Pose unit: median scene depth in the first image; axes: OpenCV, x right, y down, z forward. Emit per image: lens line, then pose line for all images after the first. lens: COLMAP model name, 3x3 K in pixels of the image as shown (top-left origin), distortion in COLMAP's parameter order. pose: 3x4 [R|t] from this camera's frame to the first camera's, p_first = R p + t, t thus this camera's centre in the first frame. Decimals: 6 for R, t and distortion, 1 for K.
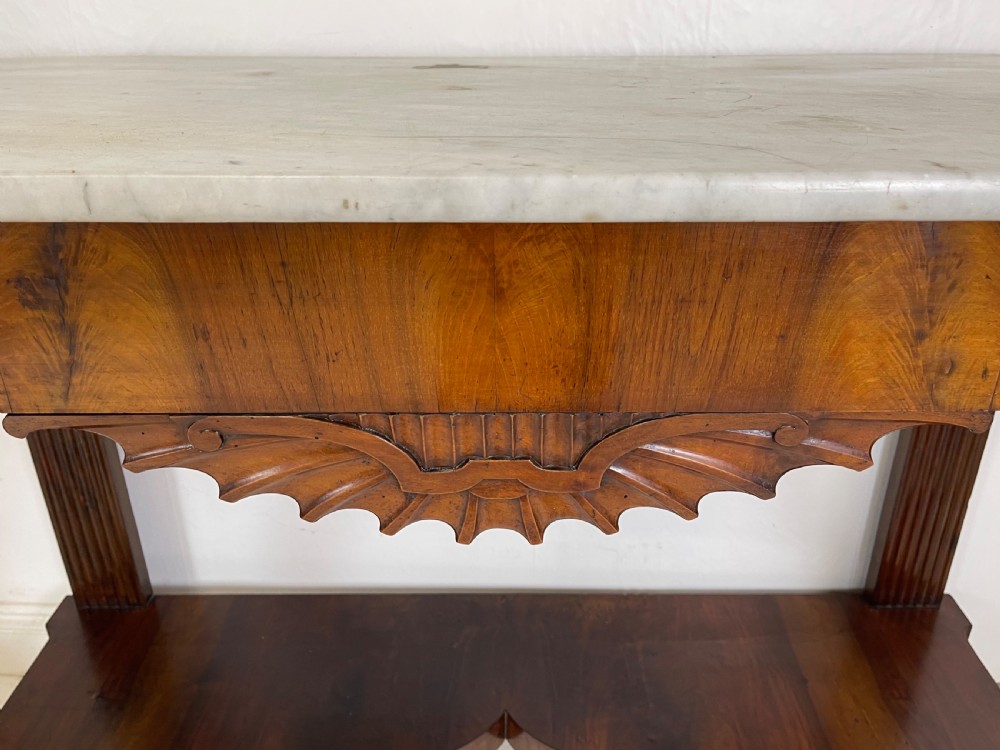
lens RADIAL K [[823.5, 0, 518.1], [0, 823.5, 381.1], [0, 0, 1]] dist [0.036097, -0.028033]
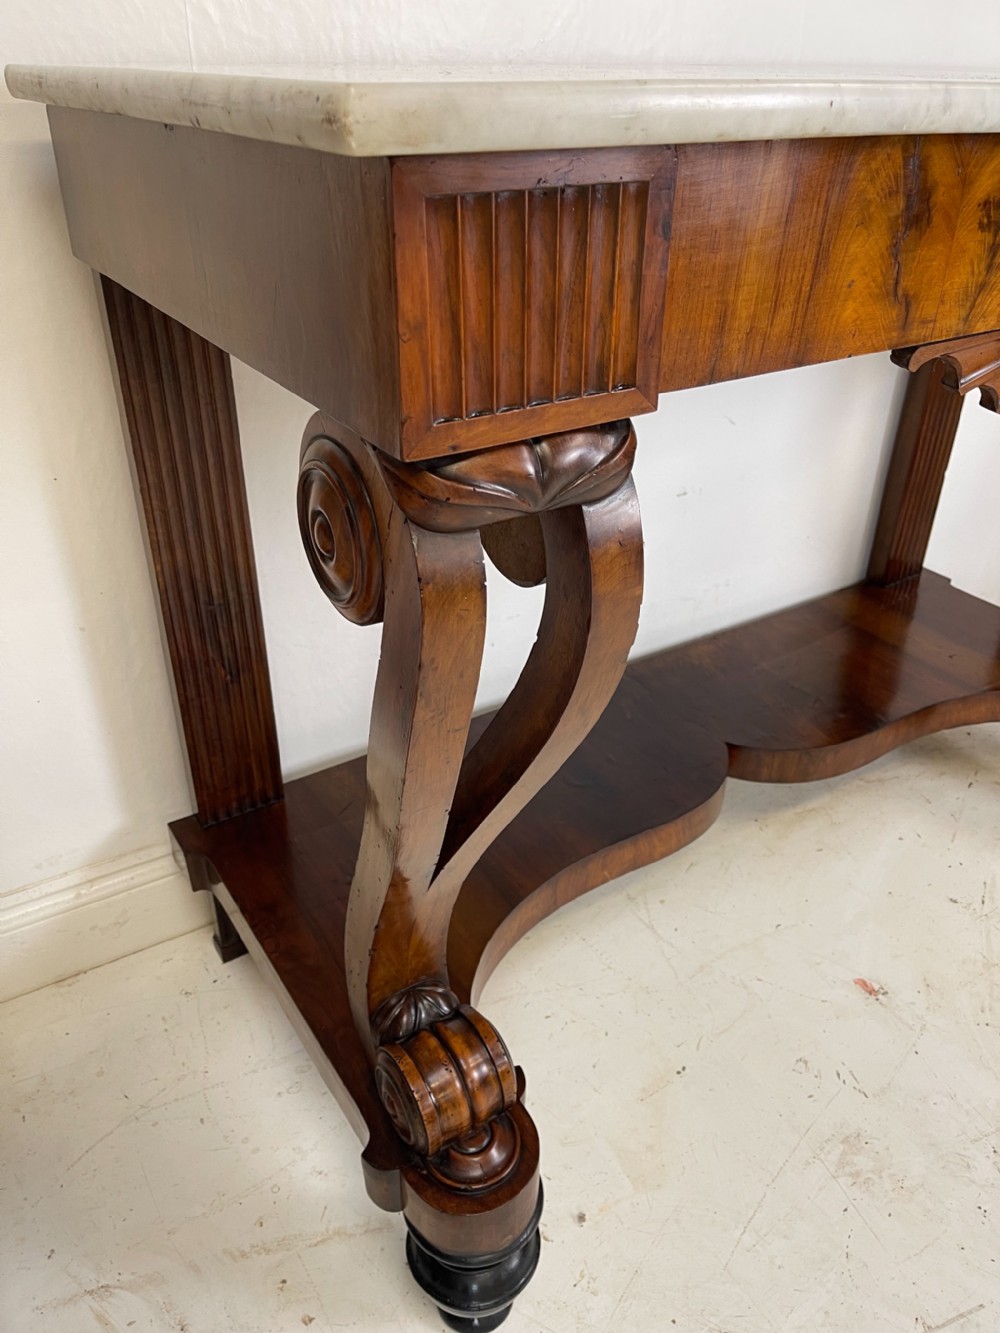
lens RADIAL K [[1019.8, 0, 505.1], [0, 1019.8, 659.9], [0, 0, 1]] dist [0.053462, -0.075339]
pose [[0.840739, -0.267006, 0.471026, -1.812616], [0.224793, 0.963562, 0.144969, 0.119002], [-0.492570, -0.015998, 0.870126, 0.069486]]
